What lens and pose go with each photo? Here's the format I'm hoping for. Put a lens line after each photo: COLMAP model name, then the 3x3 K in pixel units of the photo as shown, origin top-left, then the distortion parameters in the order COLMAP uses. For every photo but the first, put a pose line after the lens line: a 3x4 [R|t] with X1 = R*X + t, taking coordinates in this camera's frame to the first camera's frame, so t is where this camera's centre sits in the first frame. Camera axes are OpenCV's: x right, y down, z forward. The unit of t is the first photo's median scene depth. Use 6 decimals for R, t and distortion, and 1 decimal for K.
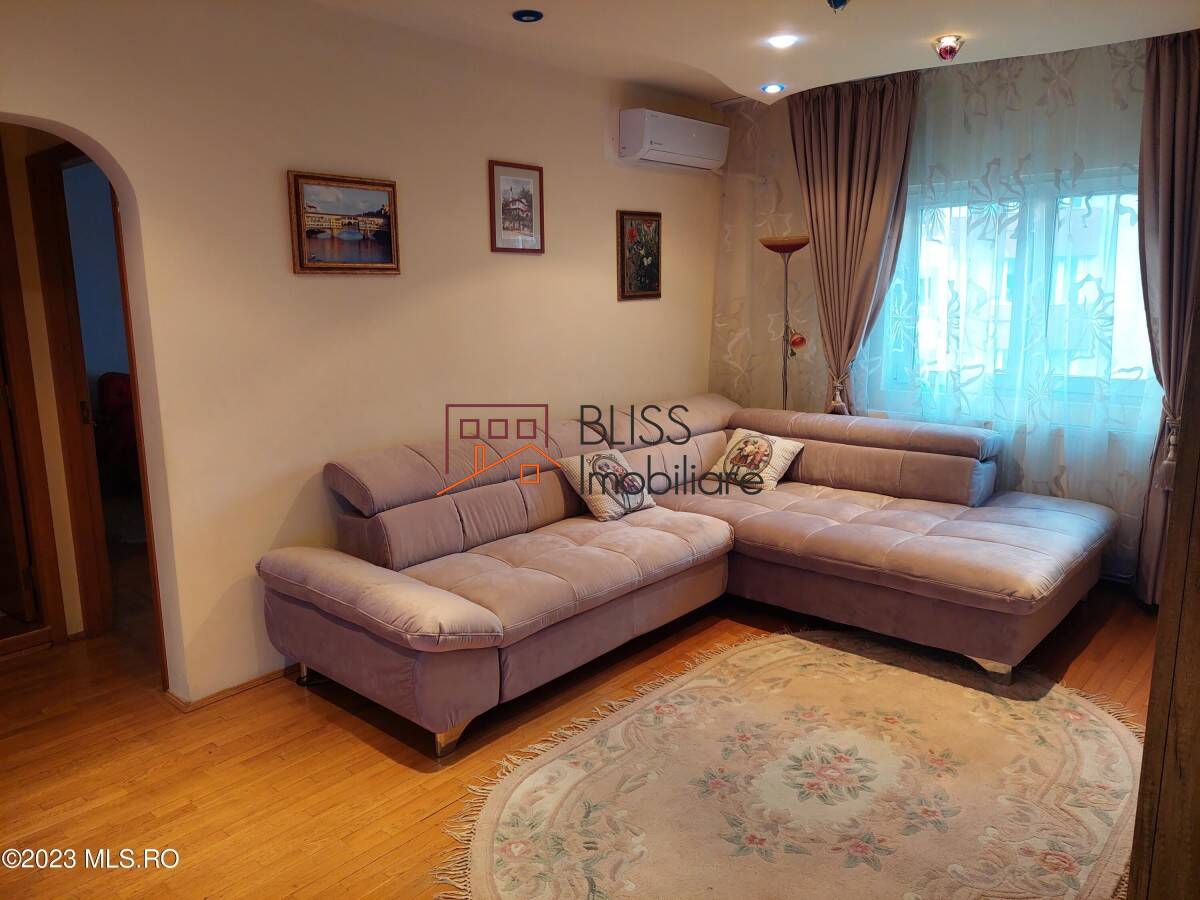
lens RADIAL K [[860.1, 0, 597.5], [0, 860.1, 435.6], [0, 0, 1]] dist [0.074945, -0.075318]
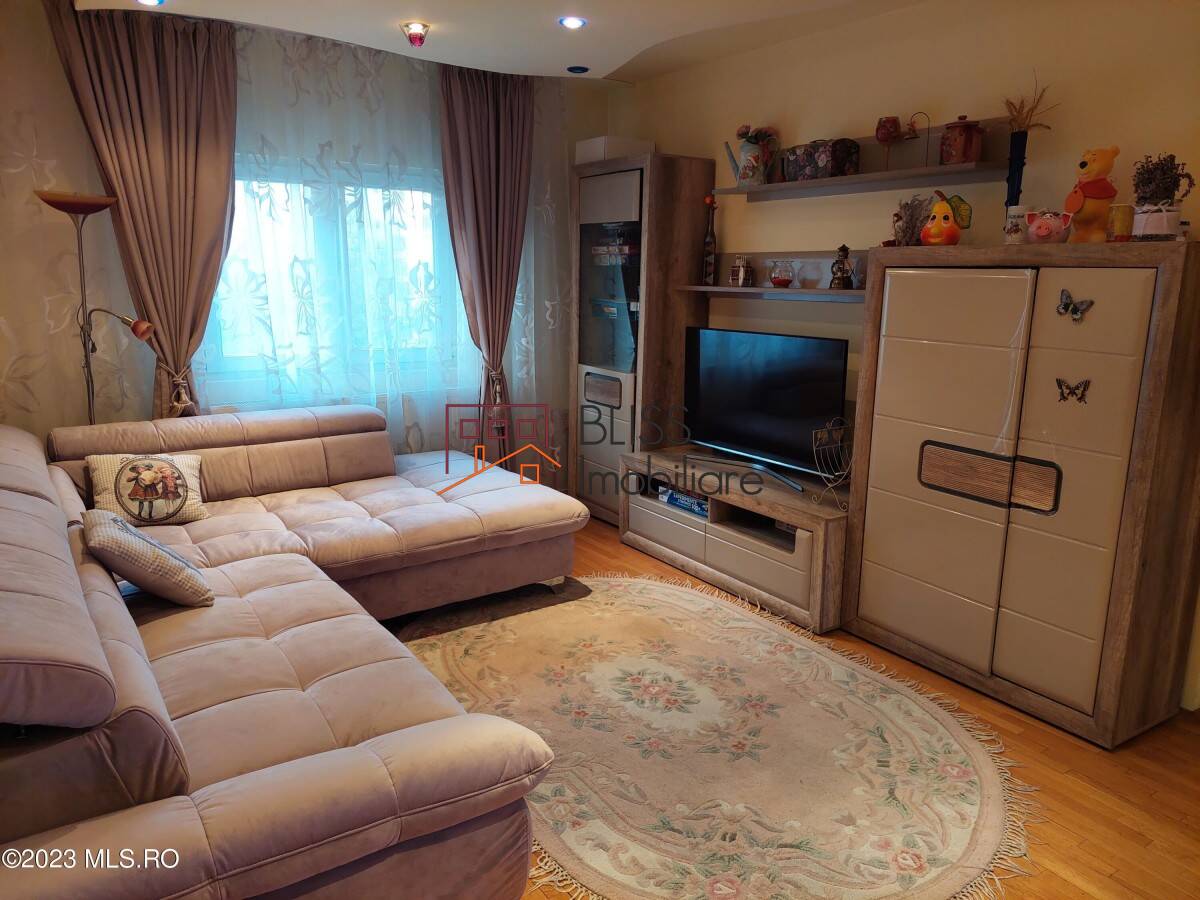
lens RADIAL K [[866.2, 0, 593.6], [0, 866.2, 441.8], [0, 0, 1]] dist [0.074926, -0.069674]
pose [[0.248725, -0.177648, 0.952143, -0.626293], [0.153184, 0.977879, 0.142434, -0.087957], [-0.956384, 0.110426, 0.270436, 0.574044]]
